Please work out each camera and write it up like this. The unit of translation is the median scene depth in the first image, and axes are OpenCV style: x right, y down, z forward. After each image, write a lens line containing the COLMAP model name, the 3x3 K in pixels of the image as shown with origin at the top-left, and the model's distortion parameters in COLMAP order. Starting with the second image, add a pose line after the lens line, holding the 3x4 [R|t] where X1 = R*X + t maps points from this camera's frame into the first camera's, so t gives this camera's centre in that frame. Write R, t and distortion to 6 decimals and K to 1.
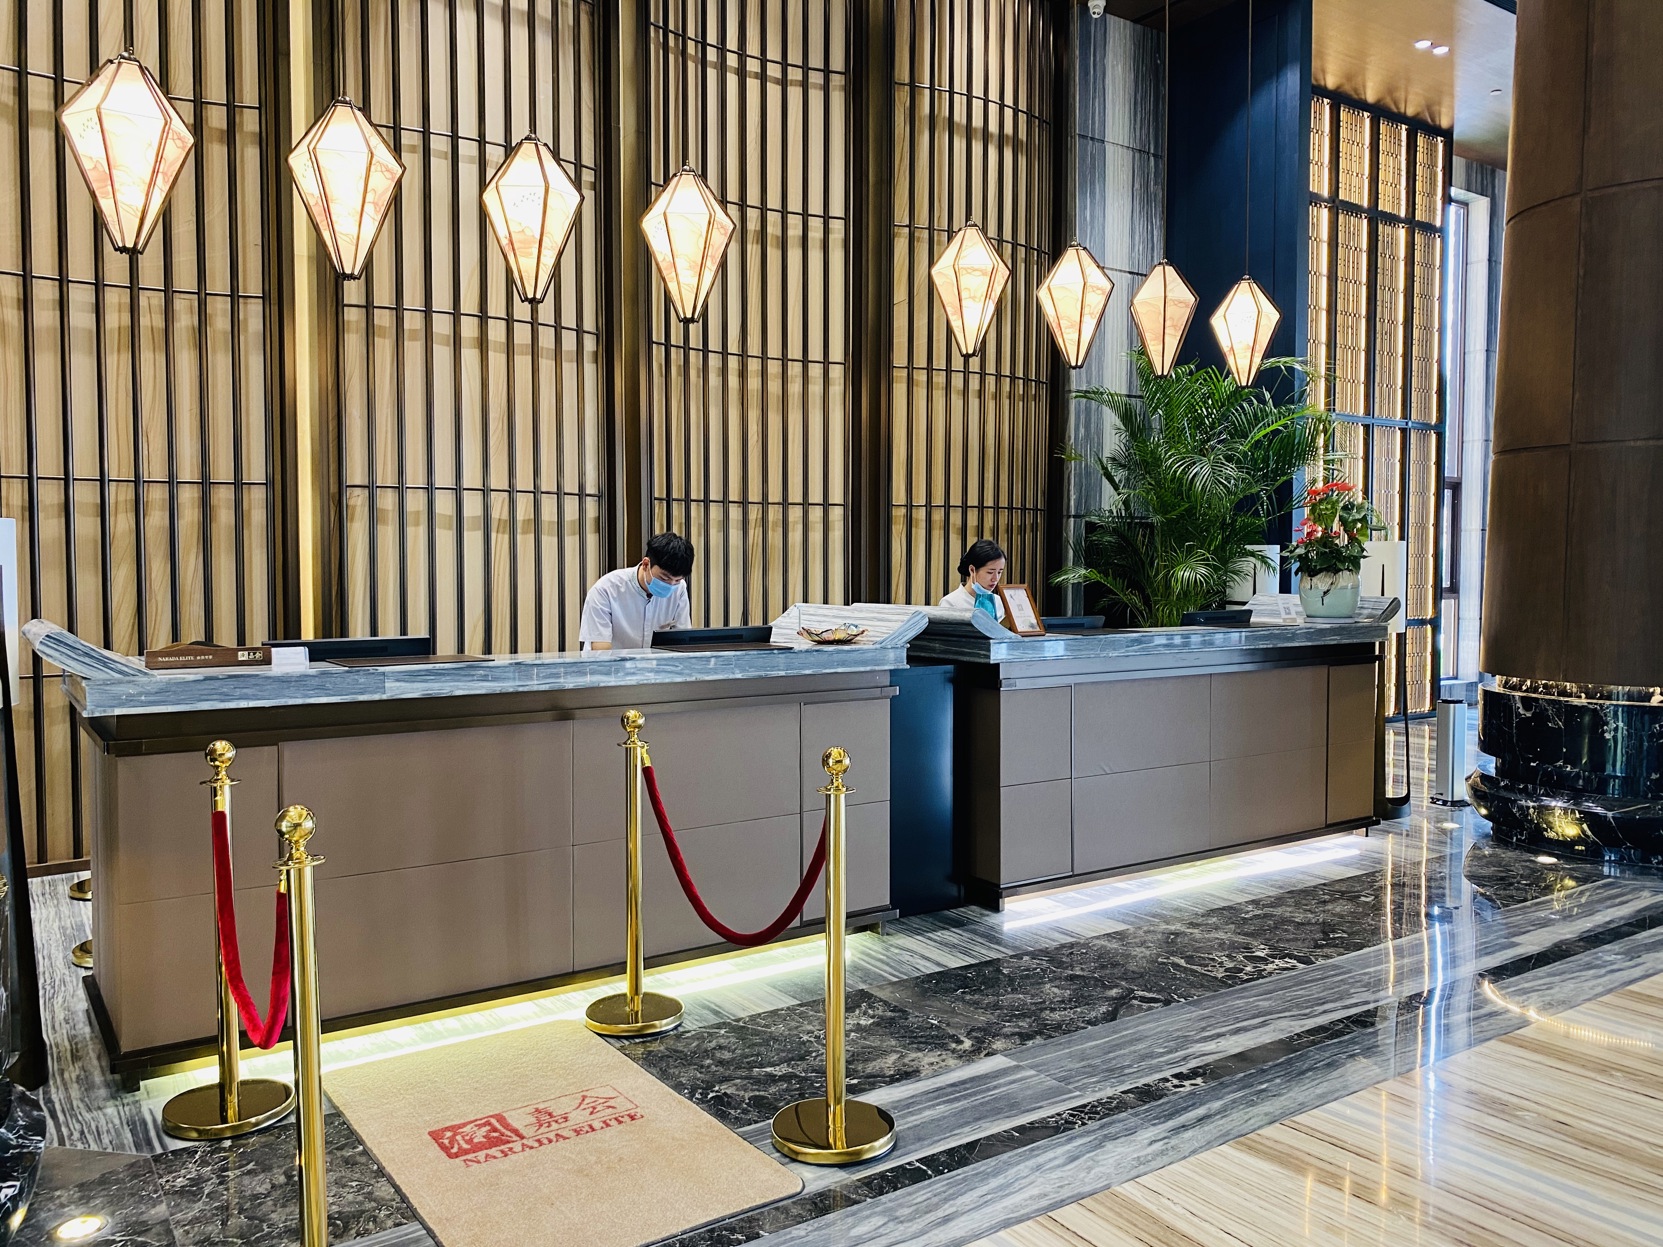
lens RADIAL K [[1269.1, 0, 831.5], [0, 1269.1, 623.5], [0, 0, 1]] dist [0.069324, -0.150336]
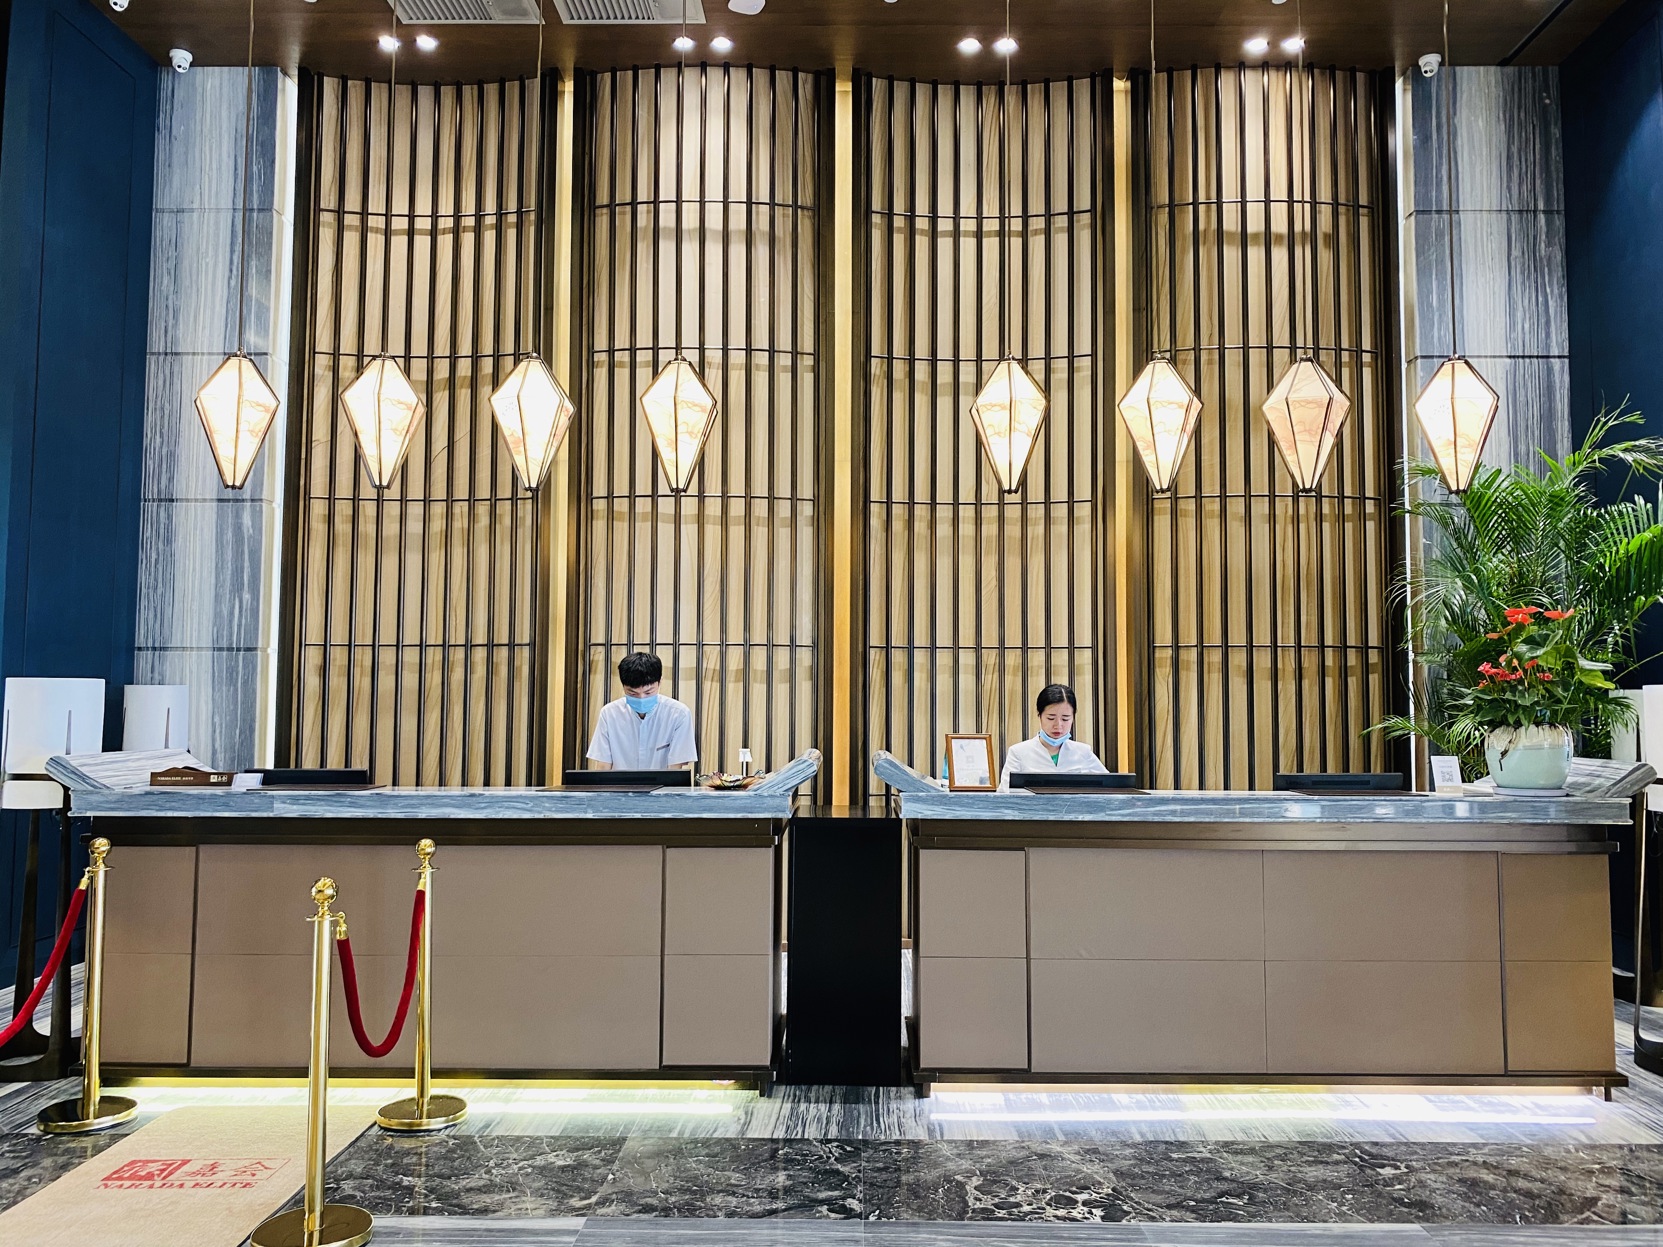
lens RADIAL K [[1271.6, 0, 831.5], [0, 1271.6, 623.5], [0, 0, 1]] dist [-0.001956, 0.005631]
pose [[0.818363, -0.034476, -0.573667, 0.684409], [-0.030785, 0.994136, -0.103661, -0.014634], [0.573877, 0.102493, 0.812503, 0.218155]]
